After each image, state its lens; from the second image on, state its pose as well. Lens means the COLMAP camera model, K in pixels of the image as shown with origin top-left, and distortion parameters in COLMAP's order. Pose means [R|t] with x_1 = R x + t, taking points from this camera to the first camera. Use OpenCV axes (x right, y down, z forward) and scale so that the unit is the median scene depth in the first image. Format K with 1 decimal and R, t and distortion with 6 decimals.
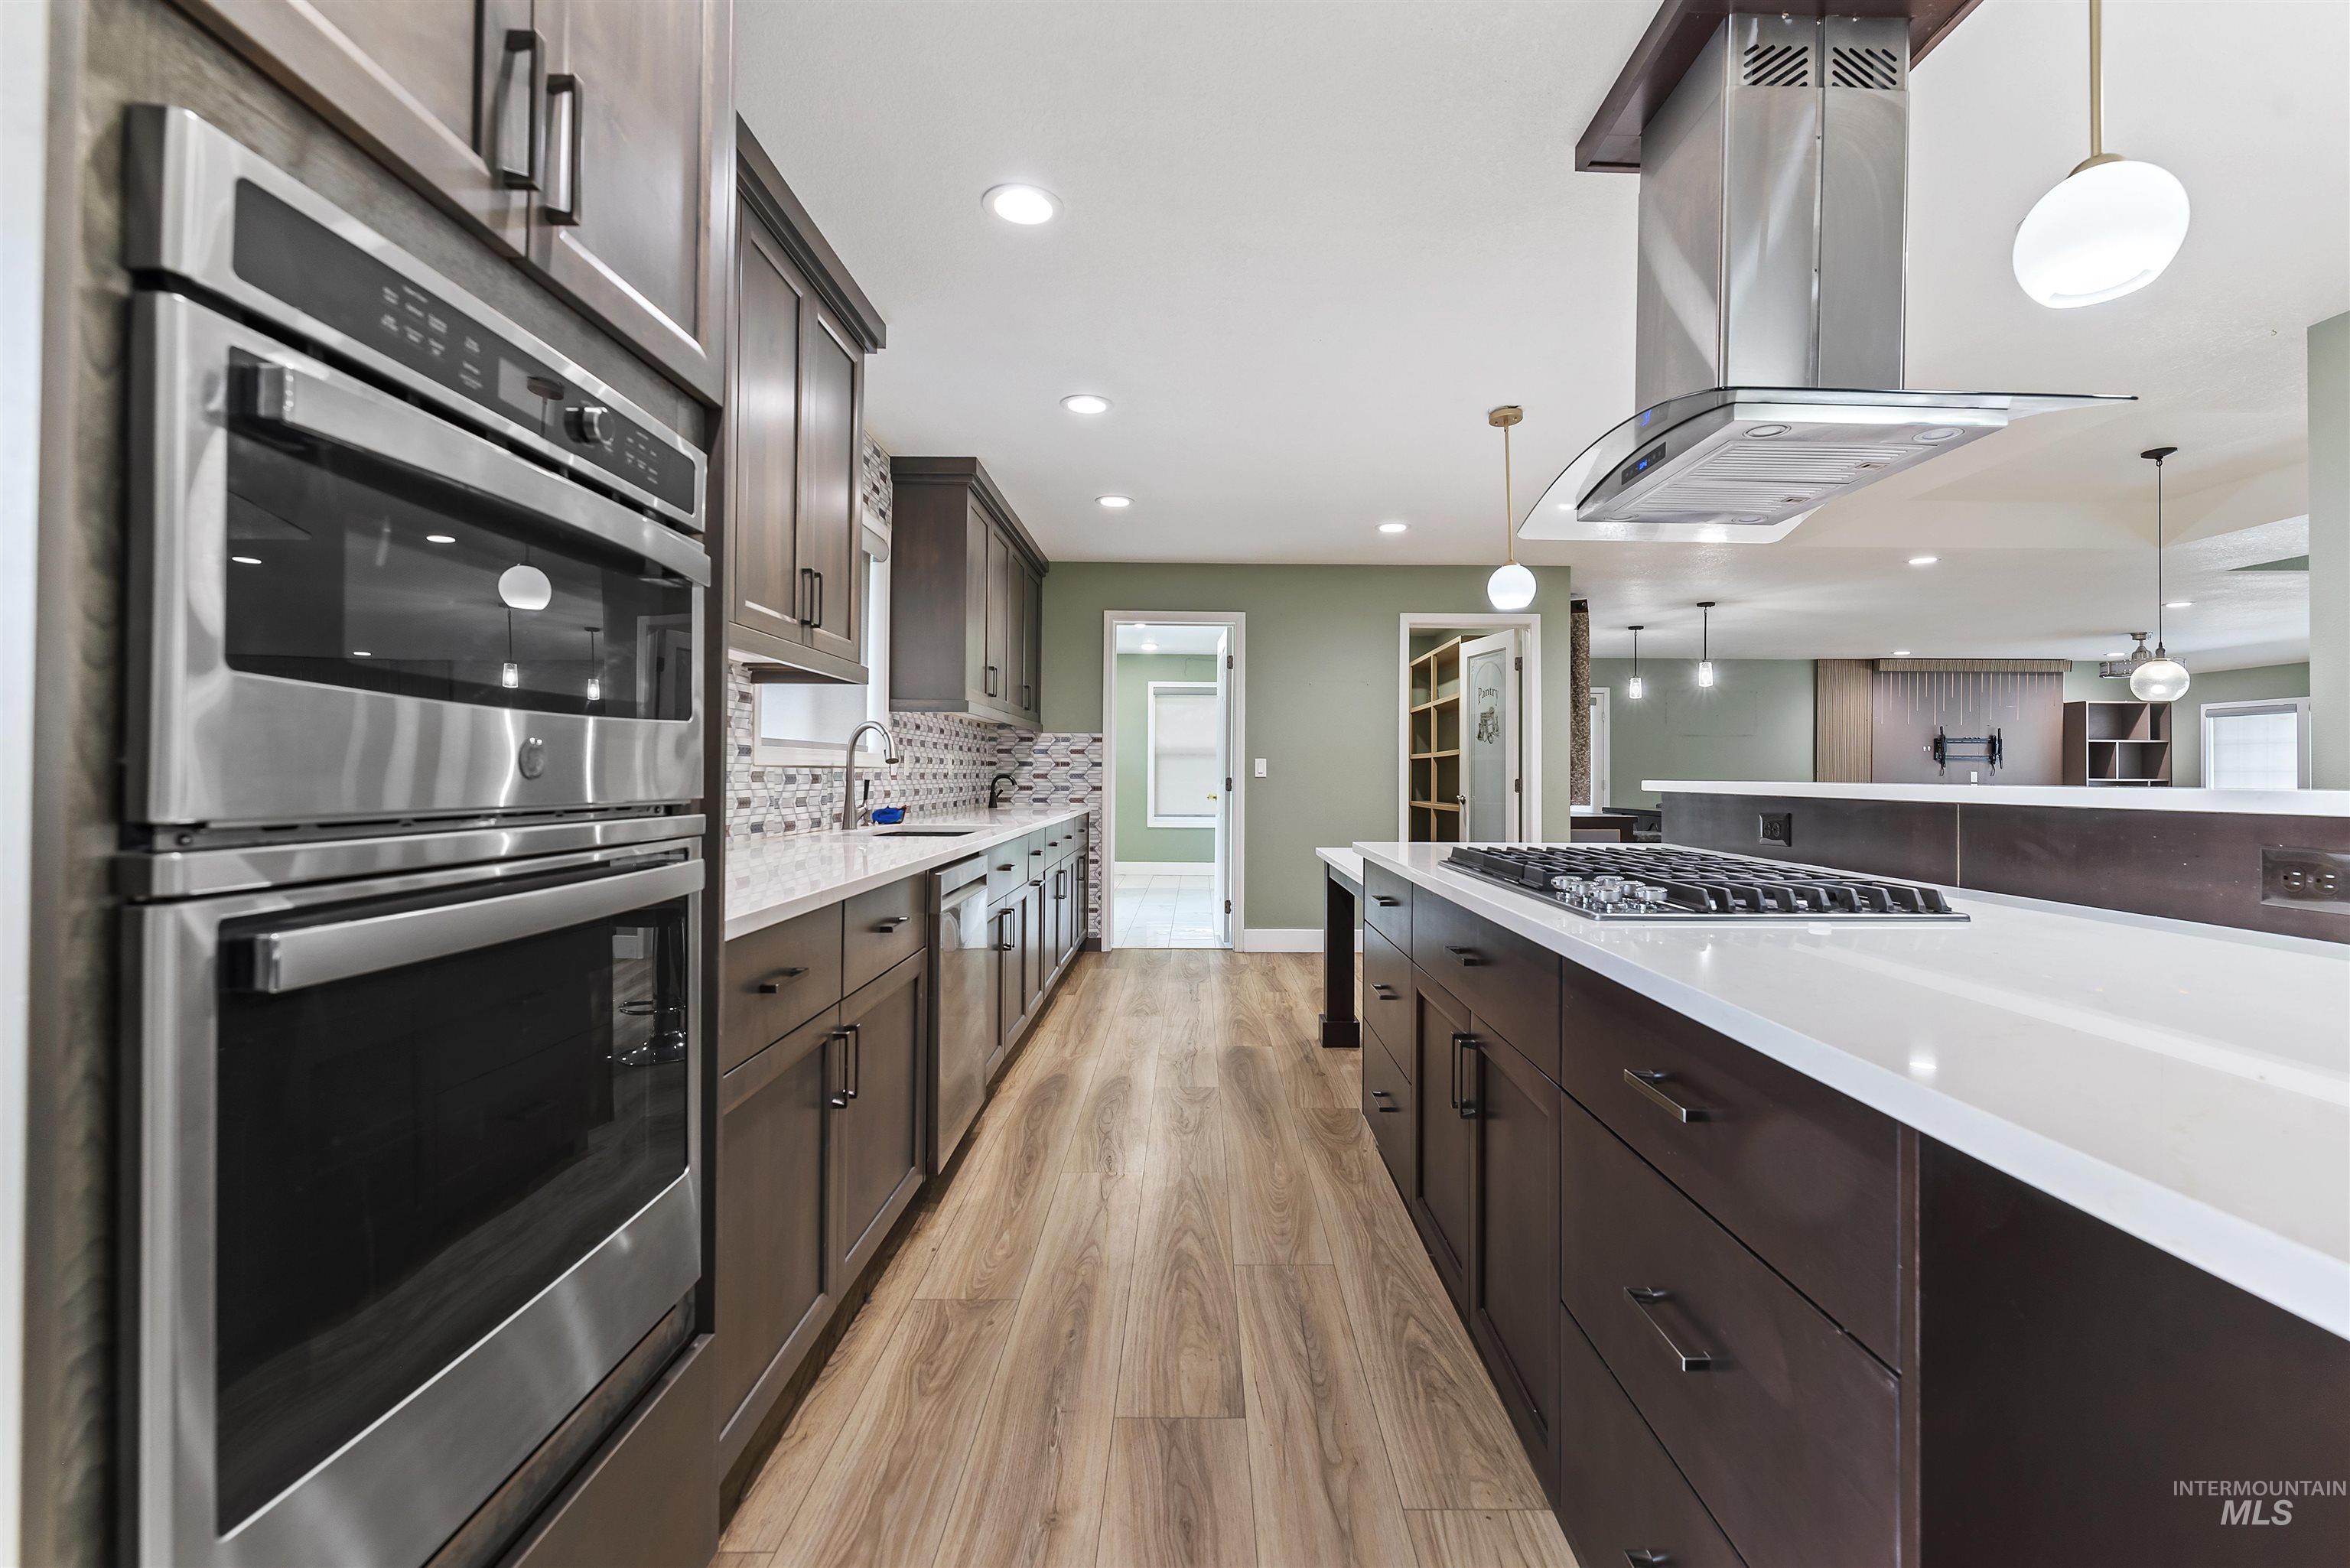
lens RADIAL K [[1002.1, 0, 1190.6], [0, 1002.1, 799.6], [0, 0, 1]] dist [-0.009729, -0.000092]
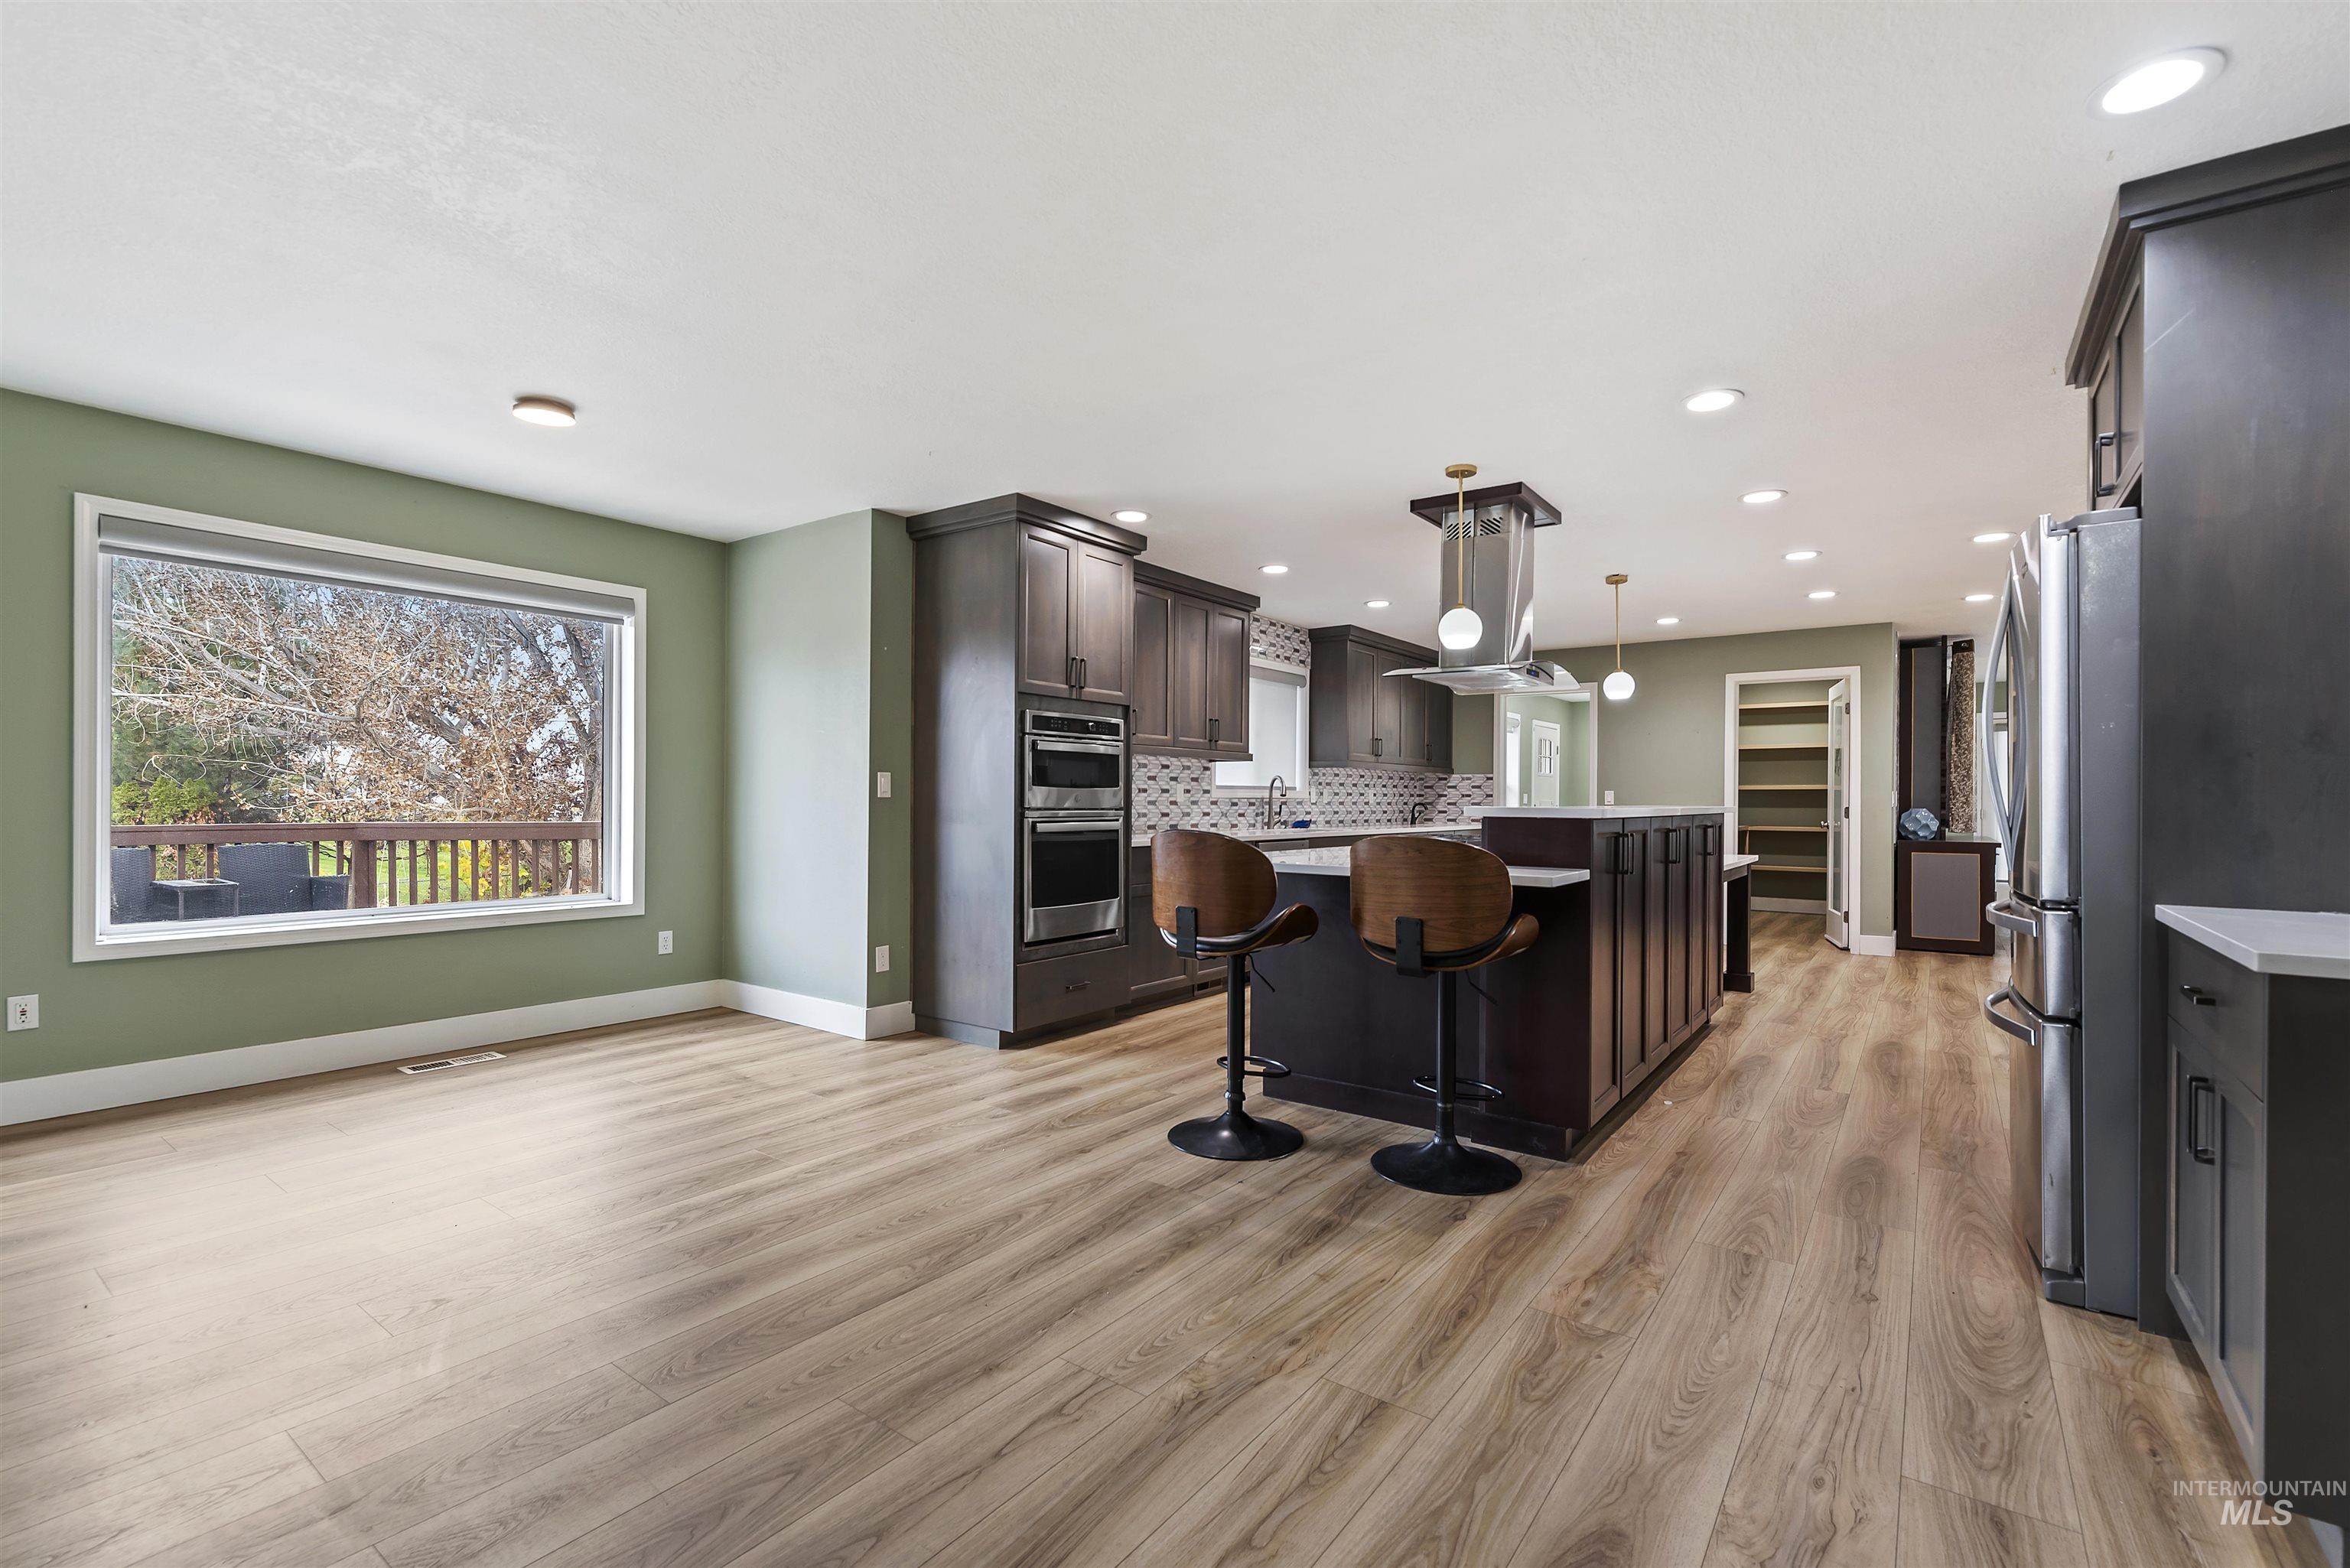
lens RADIAL K [[1026.7, 0, 1191.9], [0, 1026.7, 794.2], [0, 0, 1]] dist [-0.000753, -0.000577]
pose [[0.805096, -0.006820, -0.593105, 0.651680], [-0.014839, 0.999389, -0.031634, 0.022665], [0.592958, 0.034270, 0.804504, -0.641803]]
